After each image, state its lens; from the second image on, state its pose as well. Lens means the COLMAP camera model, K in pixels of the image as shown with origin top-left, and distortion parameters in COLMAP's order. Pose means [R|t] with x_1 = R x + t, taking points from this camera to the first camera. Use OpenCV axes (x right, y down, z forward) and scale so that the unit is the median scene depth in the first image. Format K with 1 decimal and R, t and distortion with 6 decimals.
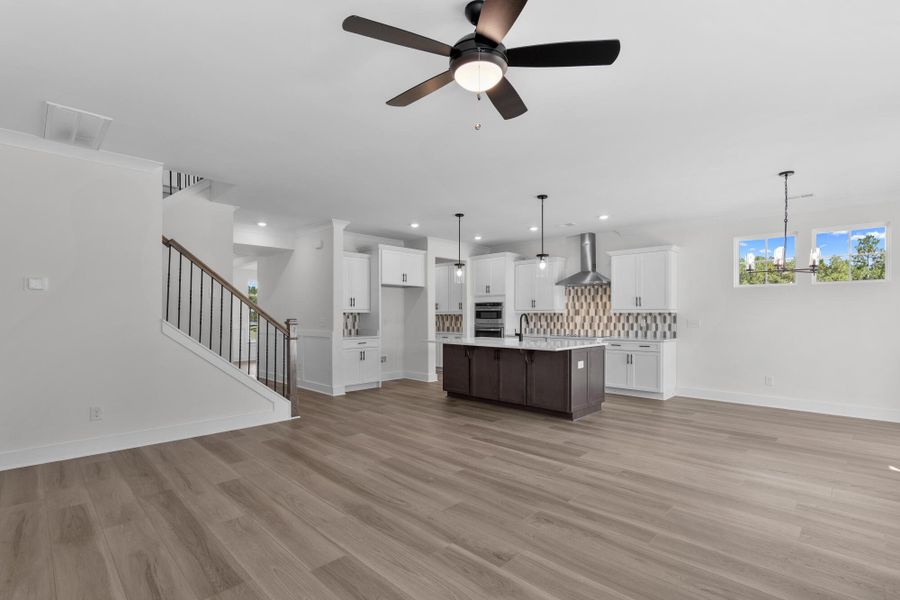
lens RADIAL K [[424.9, 0, 453.1], [0, 424.9, 306.0], [0, 0, 1]] dist [-0.012773, 0.001745]
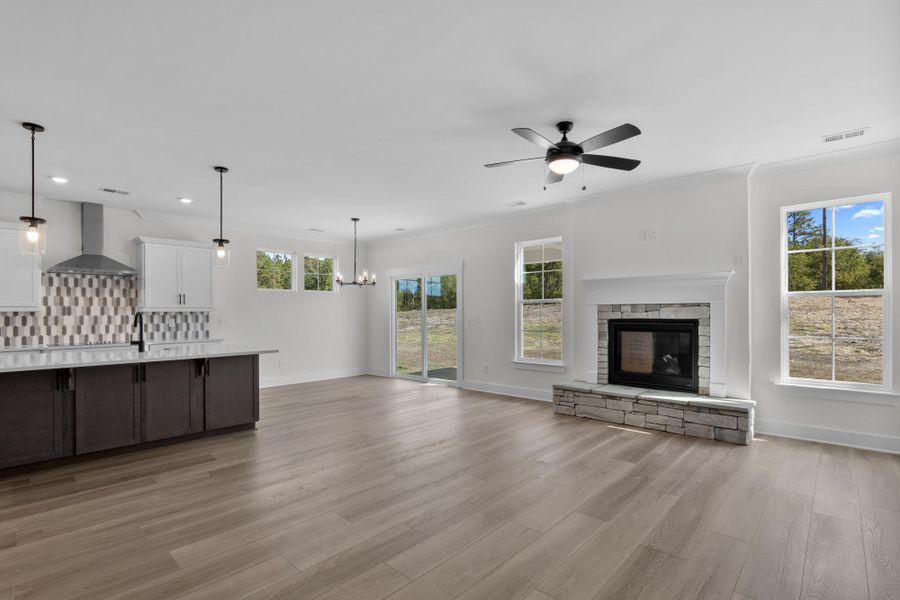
lens RADIAL K [[424.9, 0, 439.5], [0, 424.9, 310.9], [0, 0, 1]] dist [-0.012773, 0.001745]
pose [[-0.001860, 0.003461, 0.999992, -0.423852], [-0.016950, 0.999850, -0.003492, 0.007641], [-0.999855, -0.016957, -0.001801, 0.408682]]
